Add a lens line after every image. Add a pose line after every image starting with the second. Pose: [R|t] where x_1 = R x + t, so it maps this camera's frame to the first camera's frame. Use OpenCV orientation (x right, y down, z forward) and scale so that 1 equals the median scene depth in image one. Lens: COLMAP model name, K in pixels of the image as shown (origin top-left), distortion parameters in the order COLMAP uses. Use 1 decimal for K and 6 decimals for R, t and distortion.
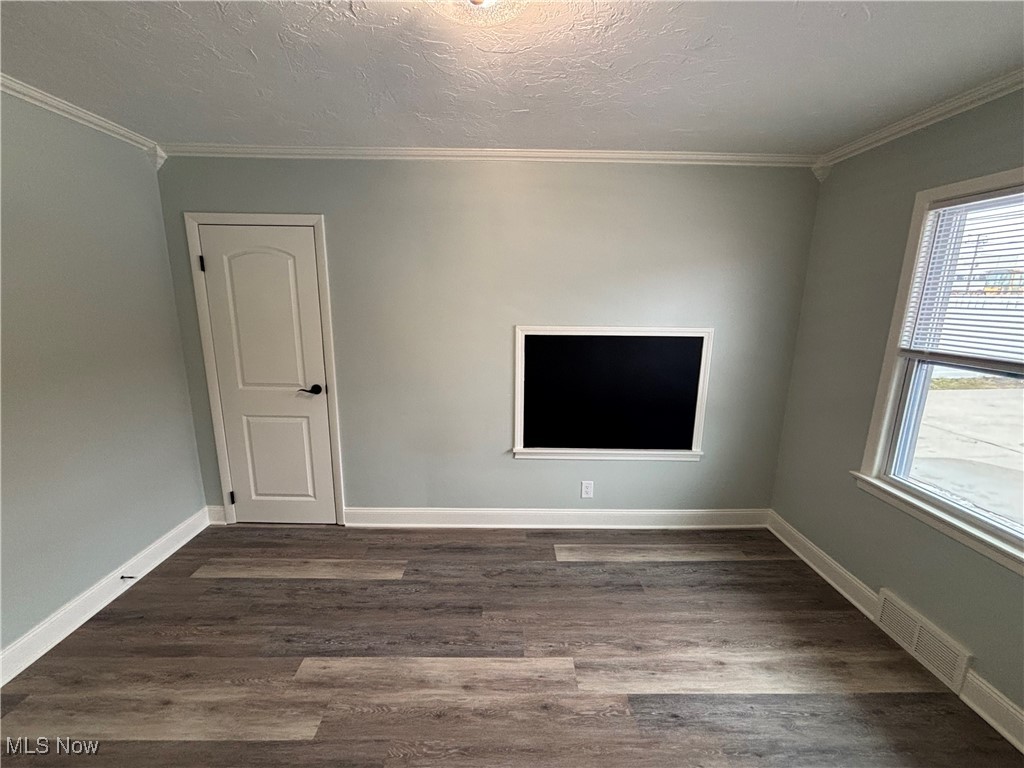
lens RADIAL K [[416.0, 0, 512.3], [0, 416.0, 394.5], [0, 0, 1]] dist [-0.000118, 0.001693]
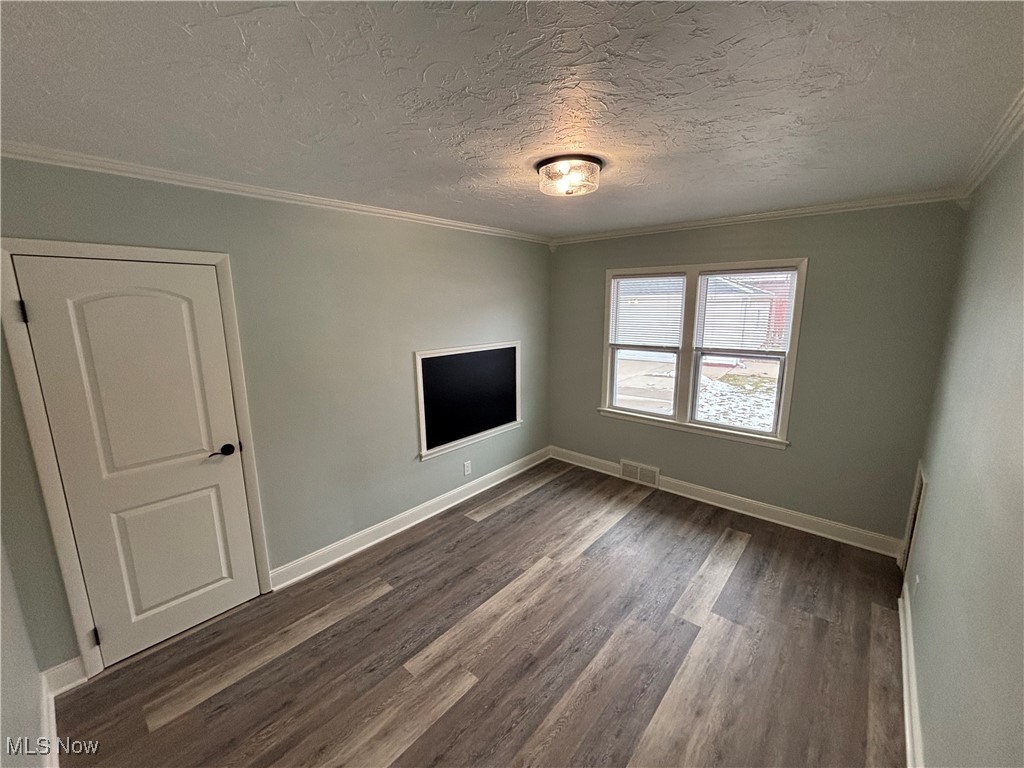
lens RADIAL K [[416.0, 0, 511.2], [0, 416.0, 396.8], [0, 0, 1]] dist [-0.000118, 0.001693]
pose [[0.663440, -0.186357, 0.724651, -0.749418], [0.188143, 0.978919, 0.079496, -0.085309], [-0.724189, 0.083598, 0.684516, -0.031444]]
